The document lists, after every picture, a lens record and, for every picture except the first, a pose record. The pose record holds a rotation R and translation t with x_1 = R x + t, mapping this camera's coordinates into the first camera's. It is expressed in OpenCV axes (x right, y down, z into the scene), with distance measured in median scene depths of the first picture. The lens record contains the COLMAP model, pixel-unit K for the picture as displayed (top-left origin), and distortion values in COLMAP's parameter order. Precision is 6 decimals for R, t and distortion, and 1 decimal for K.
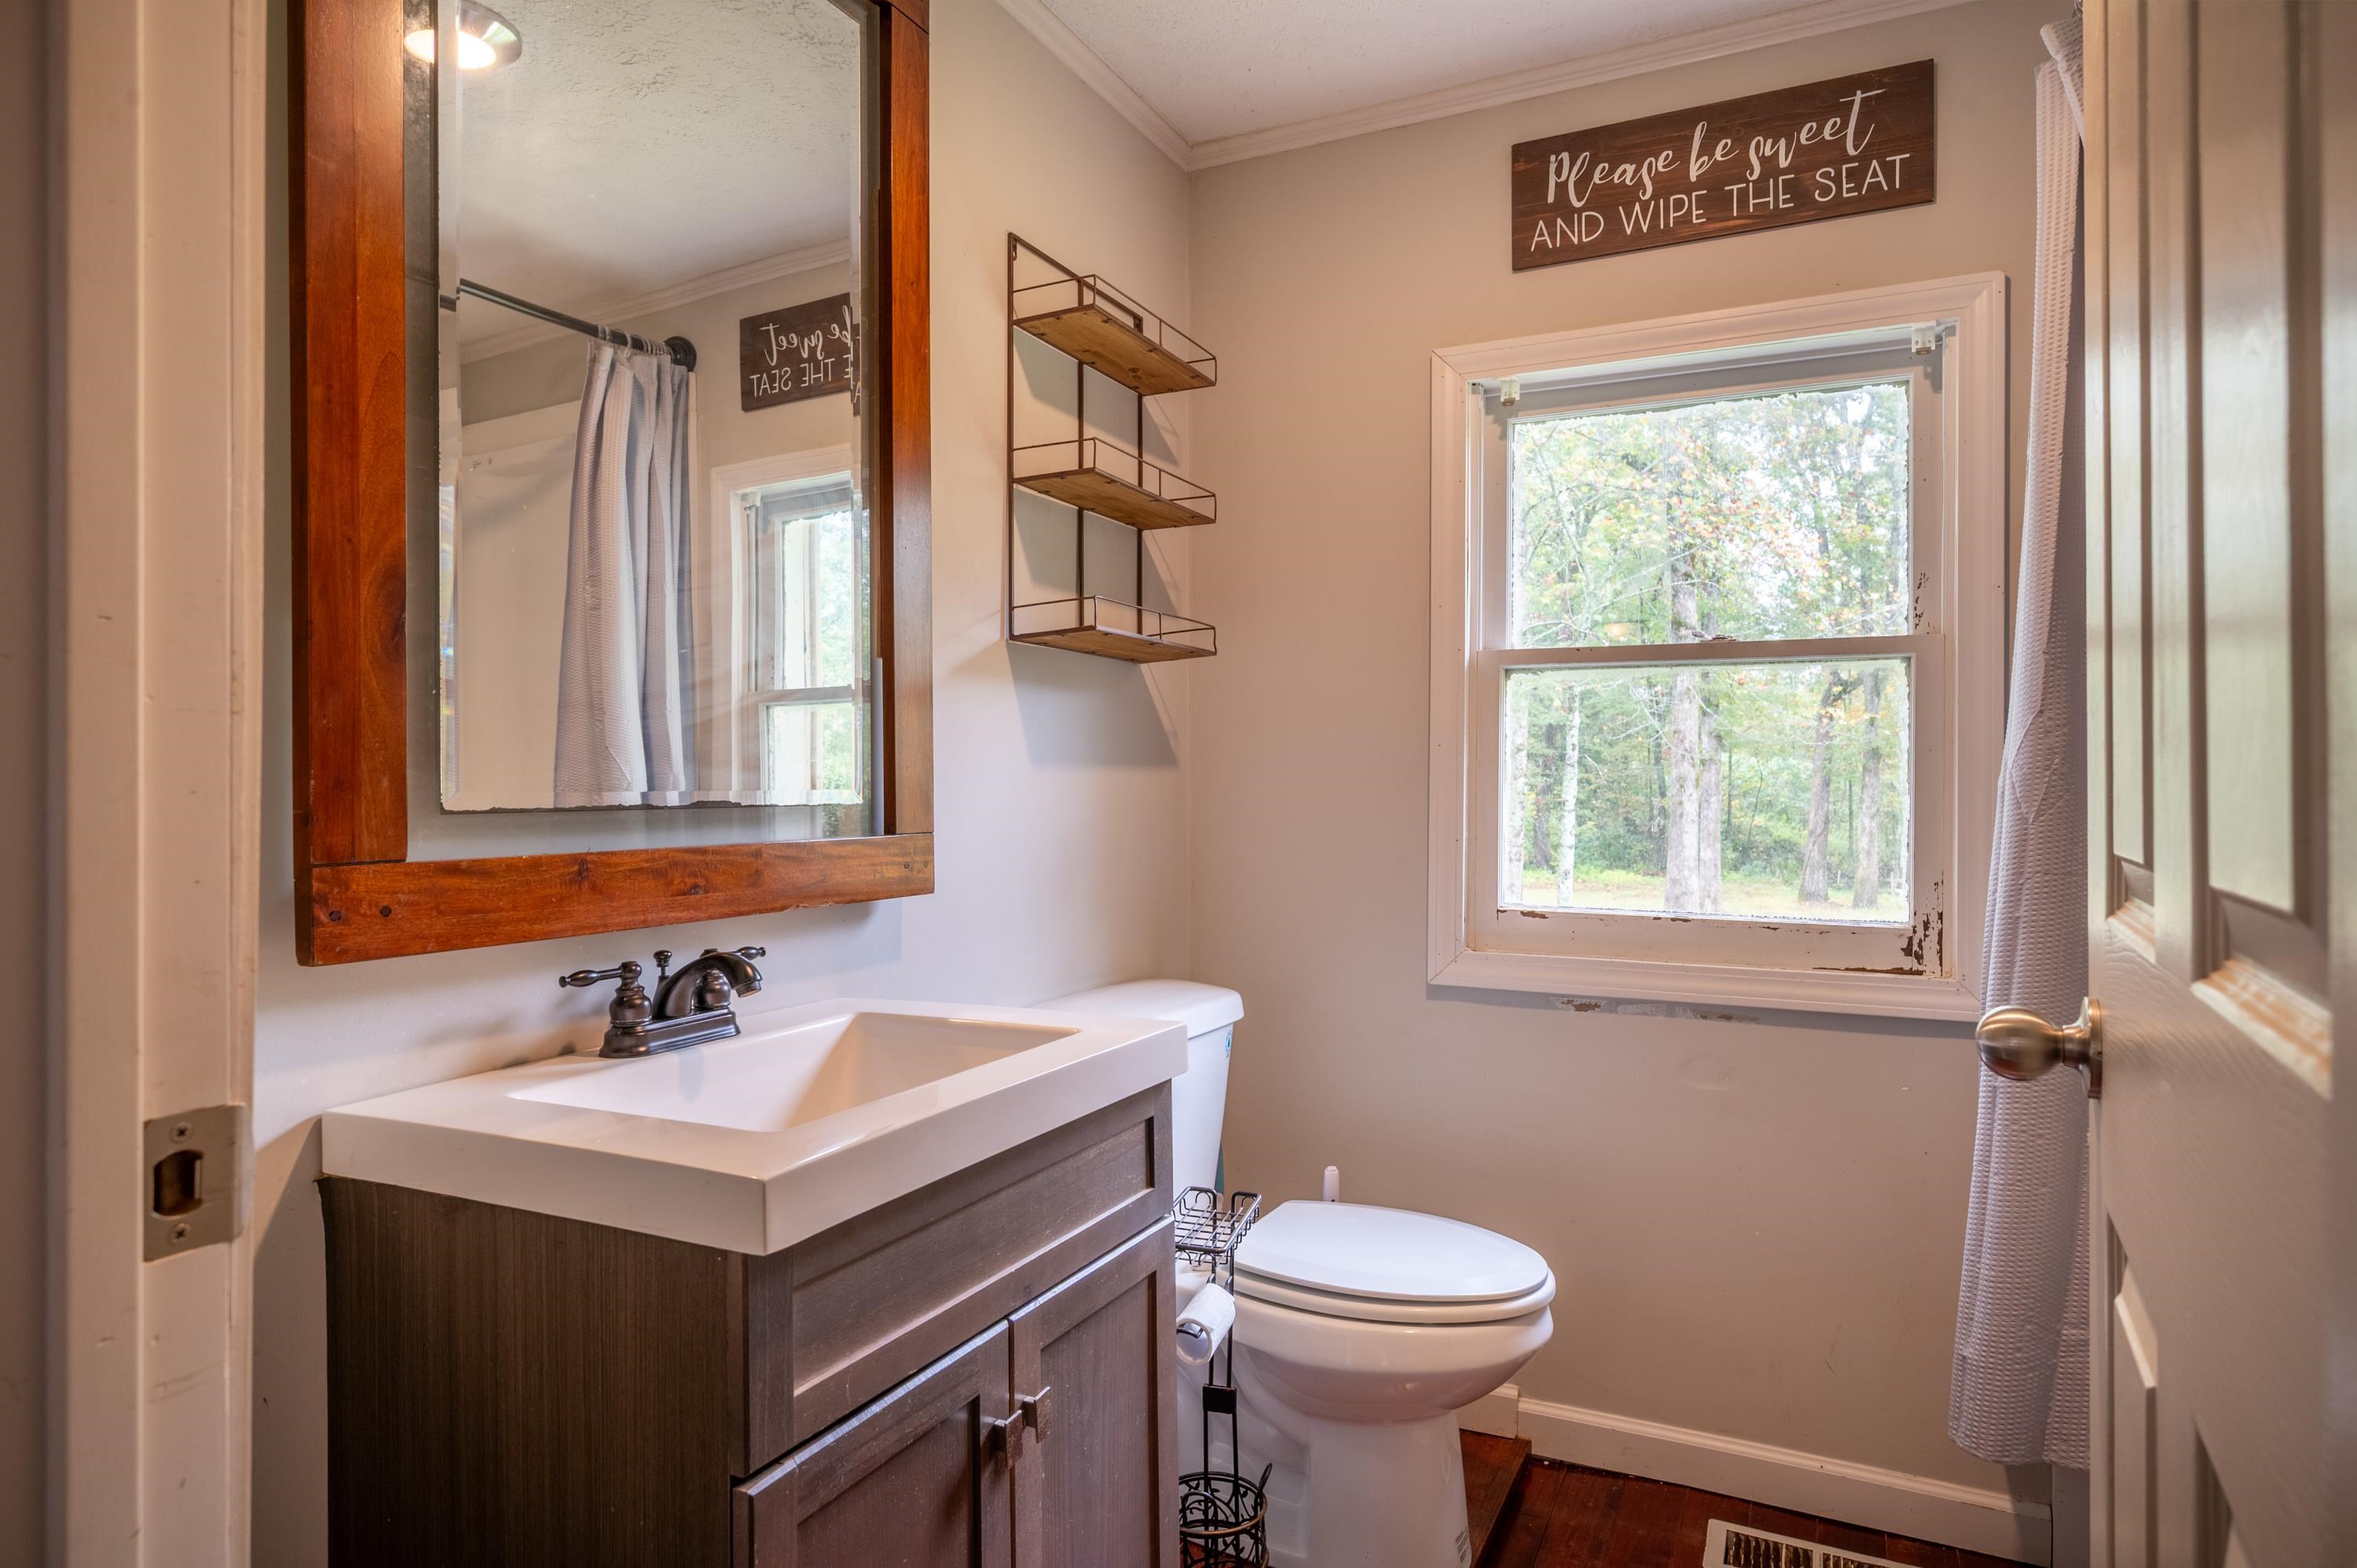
lens RADIAL K [[1339.5, 0, 1185.8], [0, 1339.5, 784.1], [0, 0, 1]] dist [-0.002000, -0.001006]
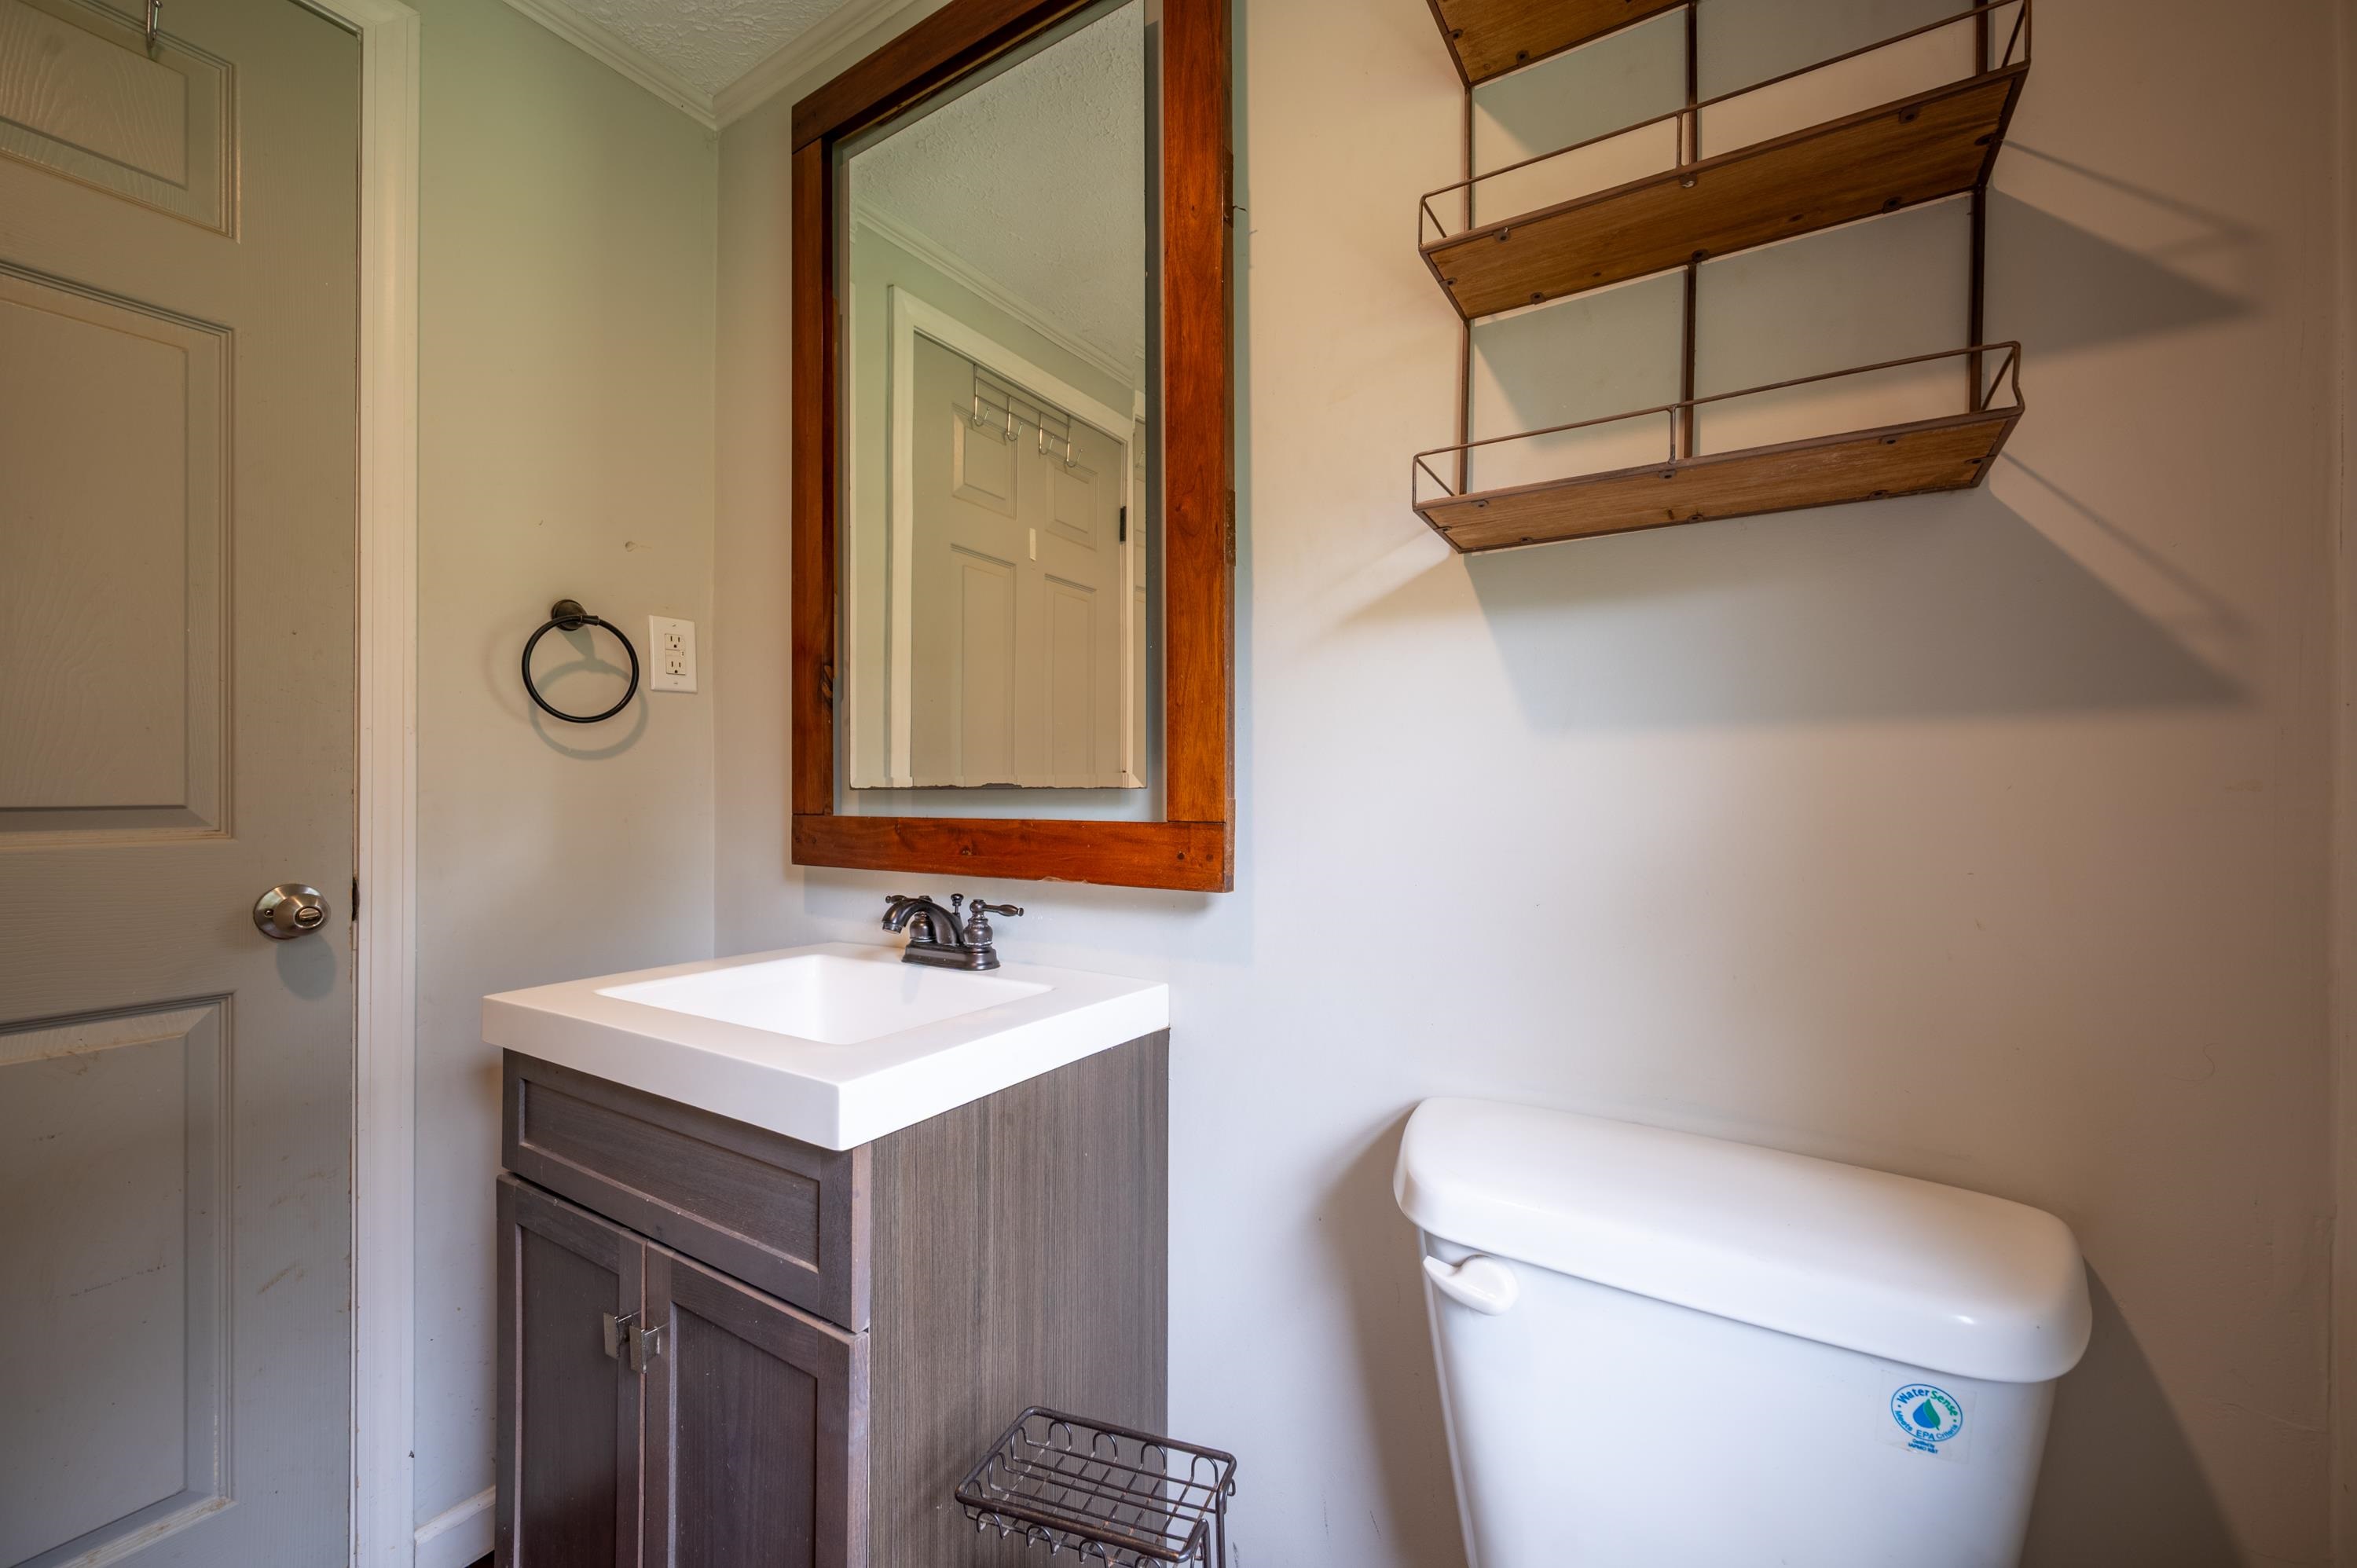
lens RADIAL K [[924.7, 0, 1180.8], [0, 924.7, 779.4], [0, 0, 1]] dist [-0.001937, 0.000291]
pose [[-0.105380, 0.003607, -0.994426, 0.545710], [0.008470, 0.999960, 0.002729, 0.008435], [0.994396, -0.008136, -0.105406, 1.398778]]
